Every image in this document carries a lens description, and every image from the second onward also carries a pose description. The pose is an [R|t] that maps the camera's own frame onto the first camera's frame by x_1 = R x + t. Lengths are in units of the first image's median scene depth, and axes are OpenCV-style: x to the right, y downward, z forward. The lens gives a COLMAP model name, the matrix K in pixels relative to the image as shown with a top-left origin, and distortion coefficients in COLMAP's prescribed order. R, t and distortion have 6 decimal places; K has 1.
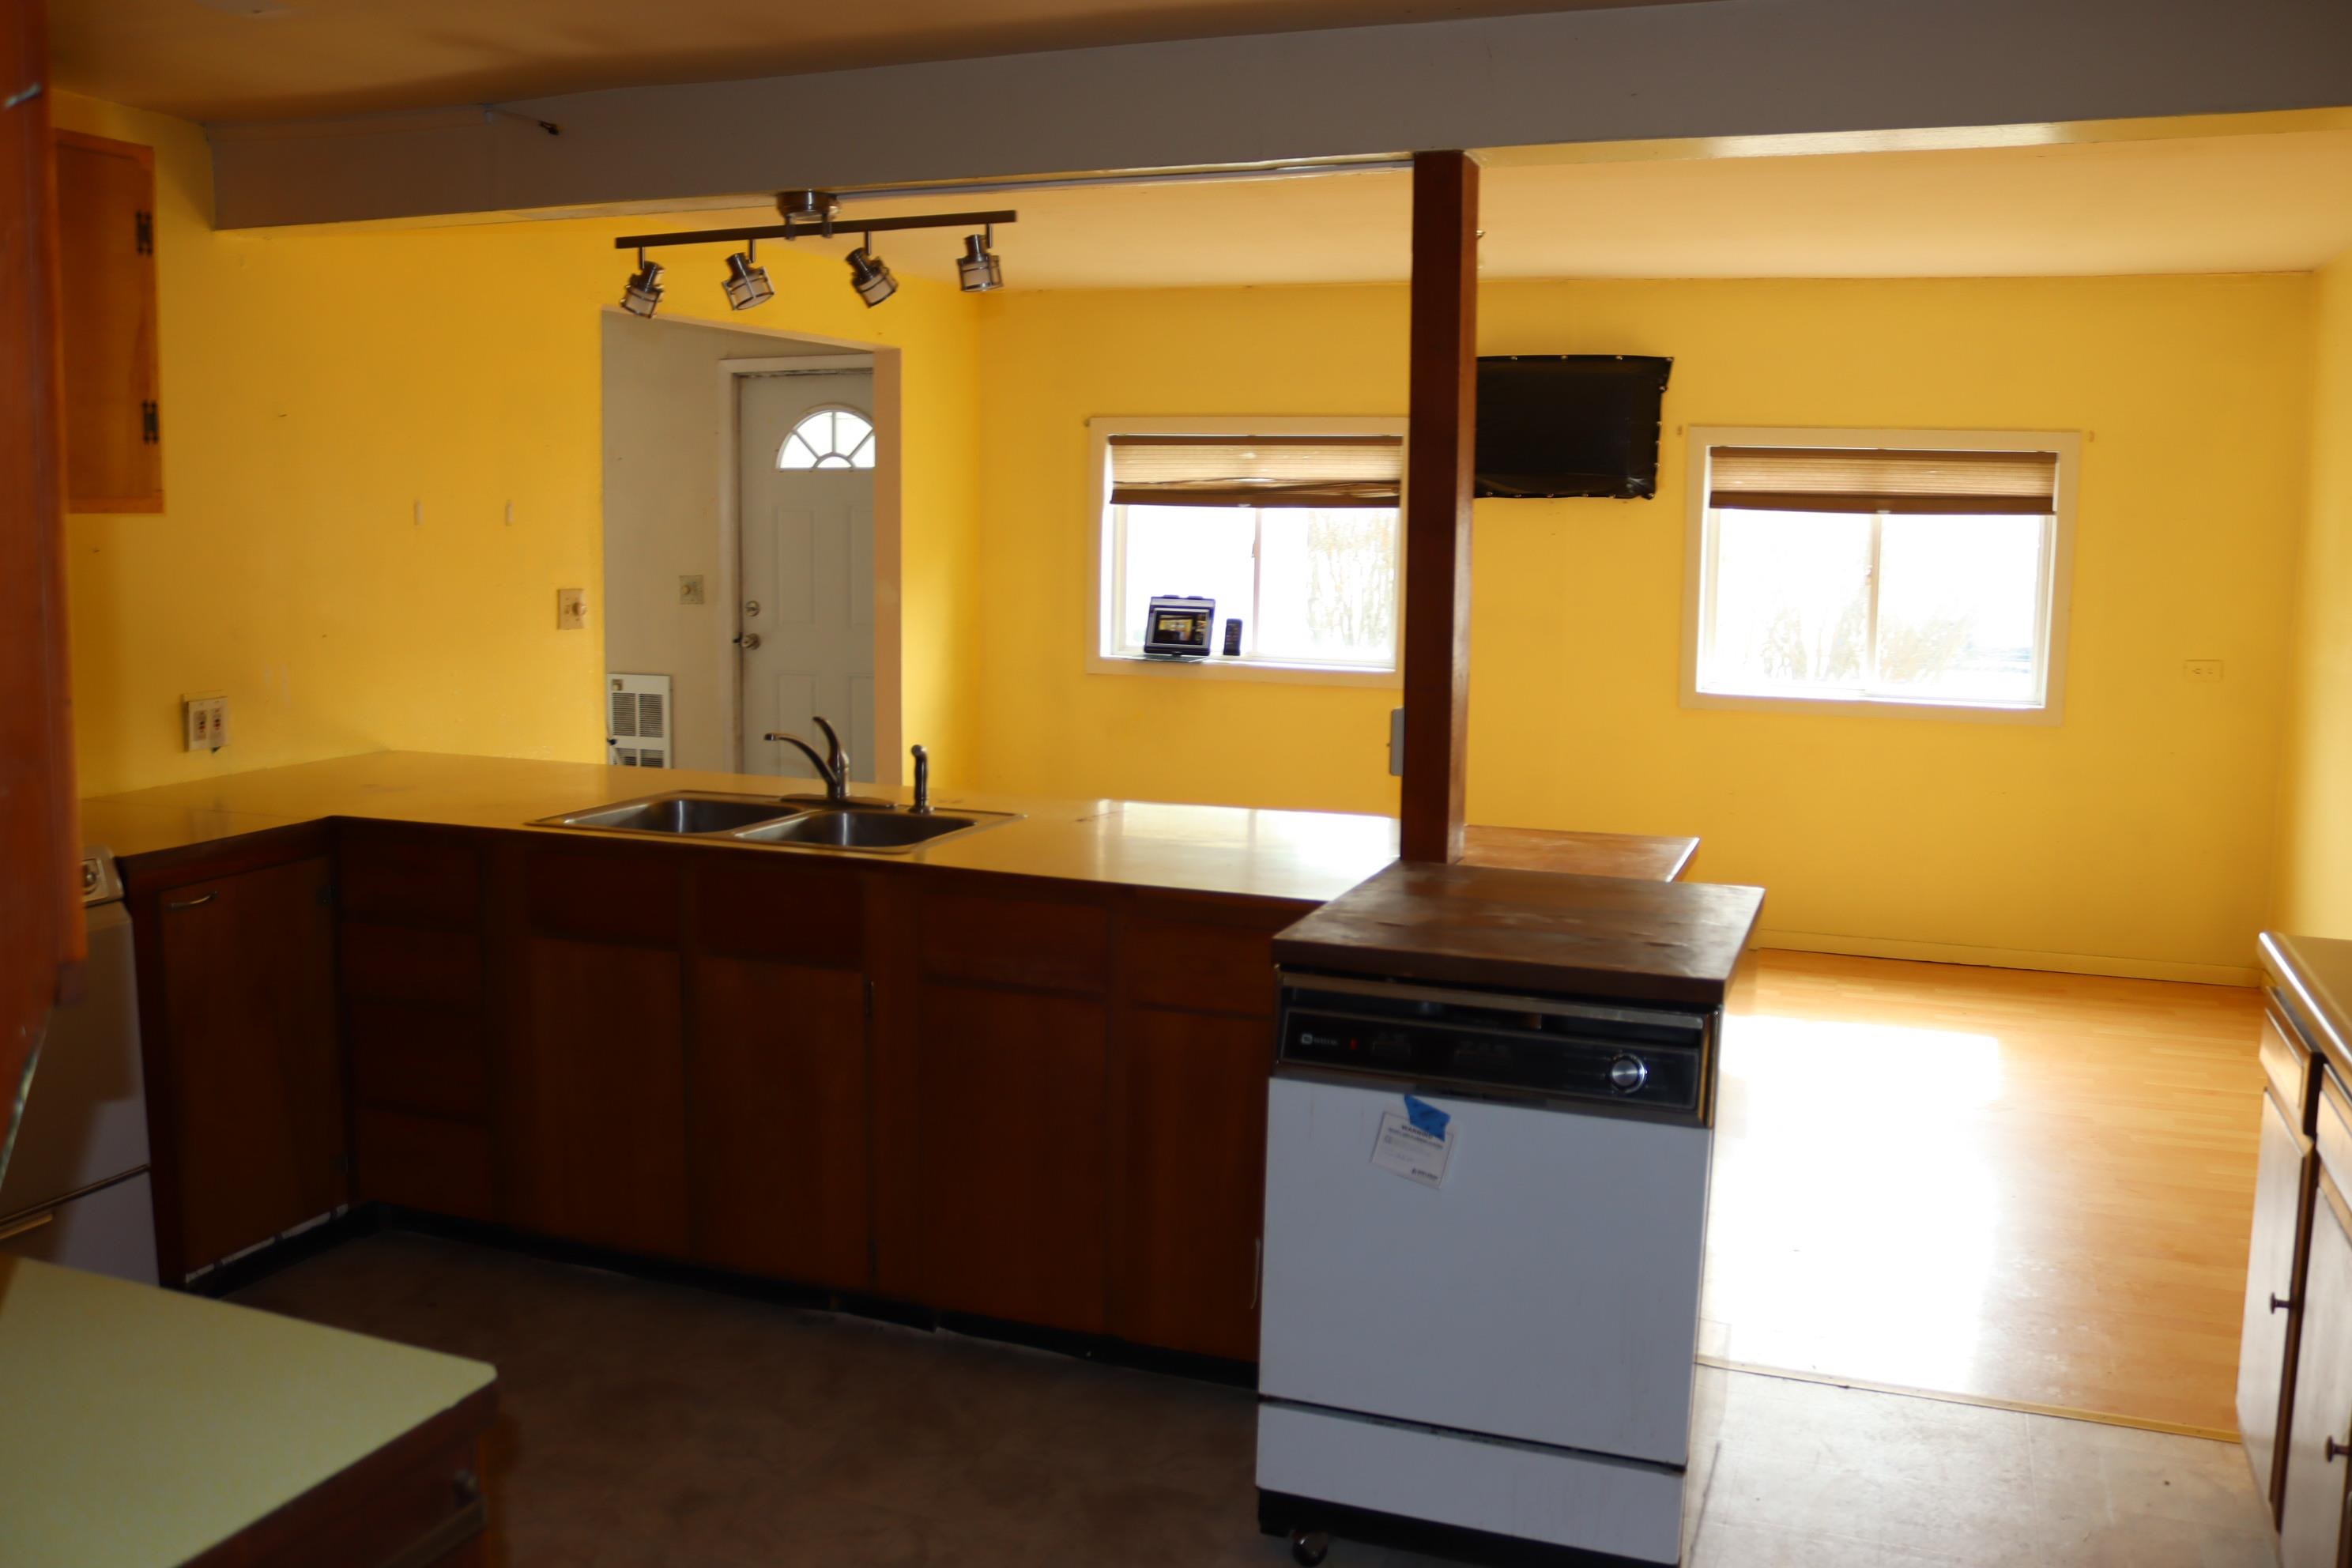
lens RADIAL K [[1982.5, 0, 1180.0], [0, 1982.5, 789.0], [0, 0, 1]] dist [-0.102777, 0.063594]
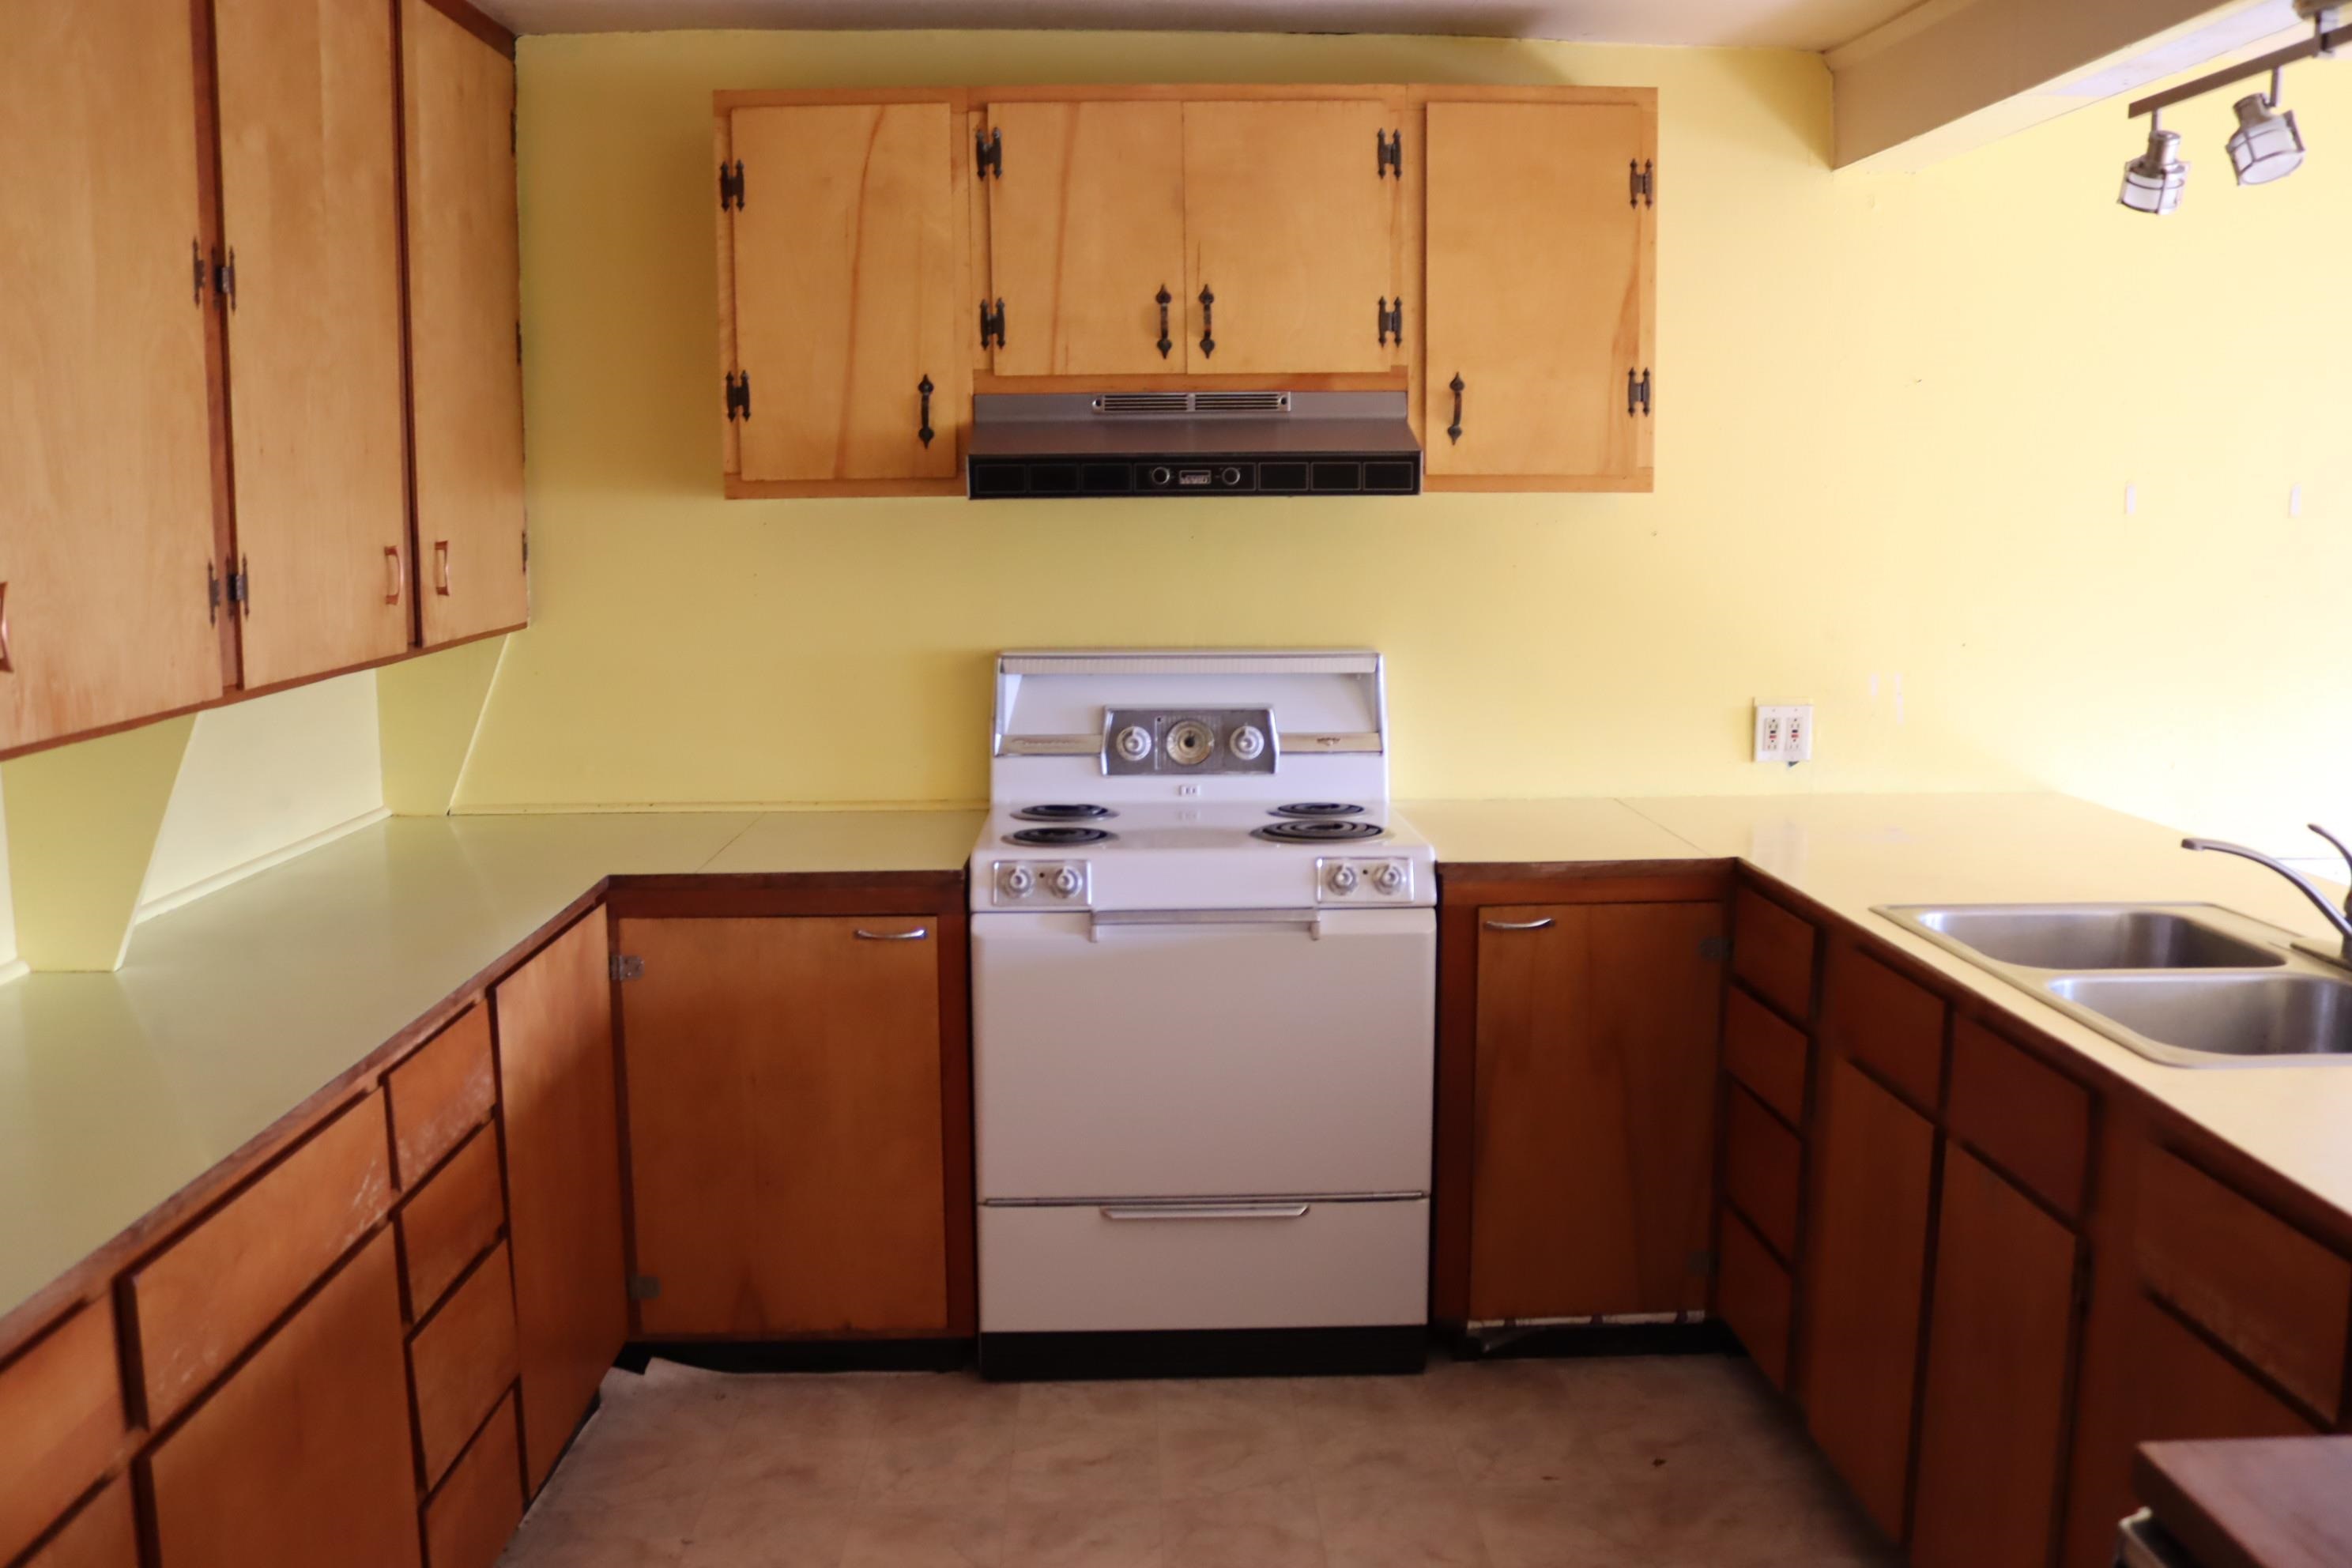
lens RADIAL K [[1982.5, 0, 1175.0], [0, 1982.5, 772.8], [0, 0, 1]] dist [-0.102777, 0.063594]
pose [[0.396226, 0.119915, -0.910289, 0.231943], [-0.122662, 0.989461, 0.076953, -0.057086], [0.909923, 0.081167, 0.406759, 0.432019]]
